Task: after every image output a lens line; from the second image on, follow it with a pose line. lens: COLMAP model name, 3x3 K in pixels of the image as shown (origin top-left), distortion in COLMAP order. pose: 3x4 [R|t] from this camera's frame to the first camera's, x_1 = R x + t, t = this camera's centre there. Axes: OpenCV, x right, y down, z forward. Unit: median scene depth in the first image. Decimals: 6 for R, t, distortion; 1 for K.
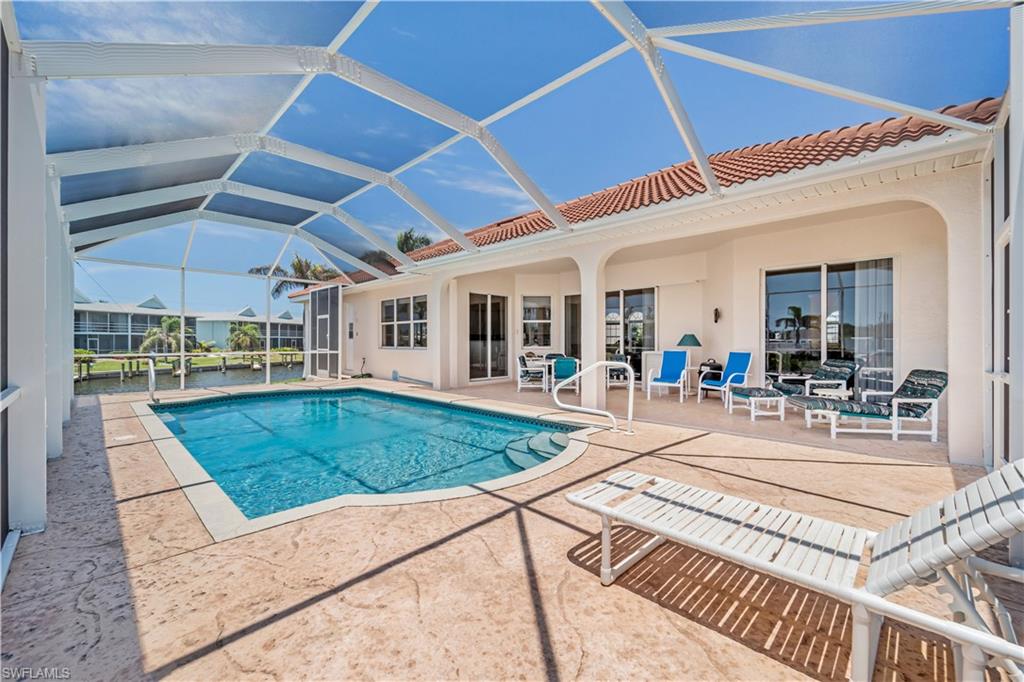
lens RADIAL K [[419.1, 0, 514.8], [0, 419.1, 337.1], [0, 0, 1]] dist [-0.001134, -0.000198]
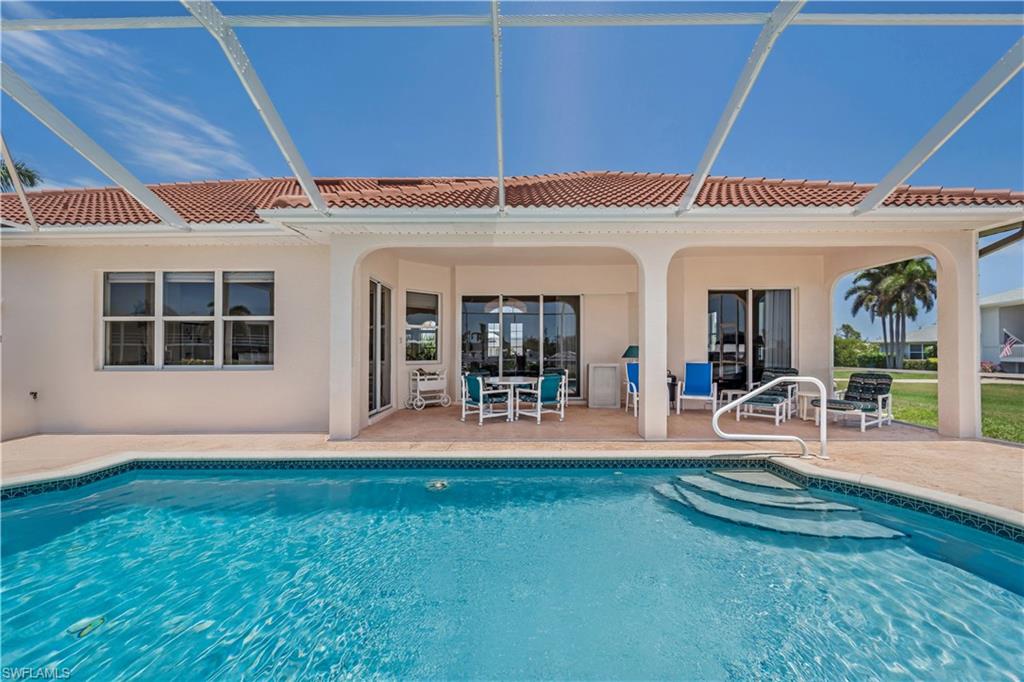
lens RADIAL K [[419.1, 0, 511.9], [0, 419.1, 349.3], [0, 0, 1]] dist [-0.001134, -0.000198]
pose [[0.709963, 0.000070, 0.704239, -0.378934], [-0.002070, 0.999996, 0.001988, 0.001031], [-0.704236, -0.002869, 0.709960, 0.382898]]
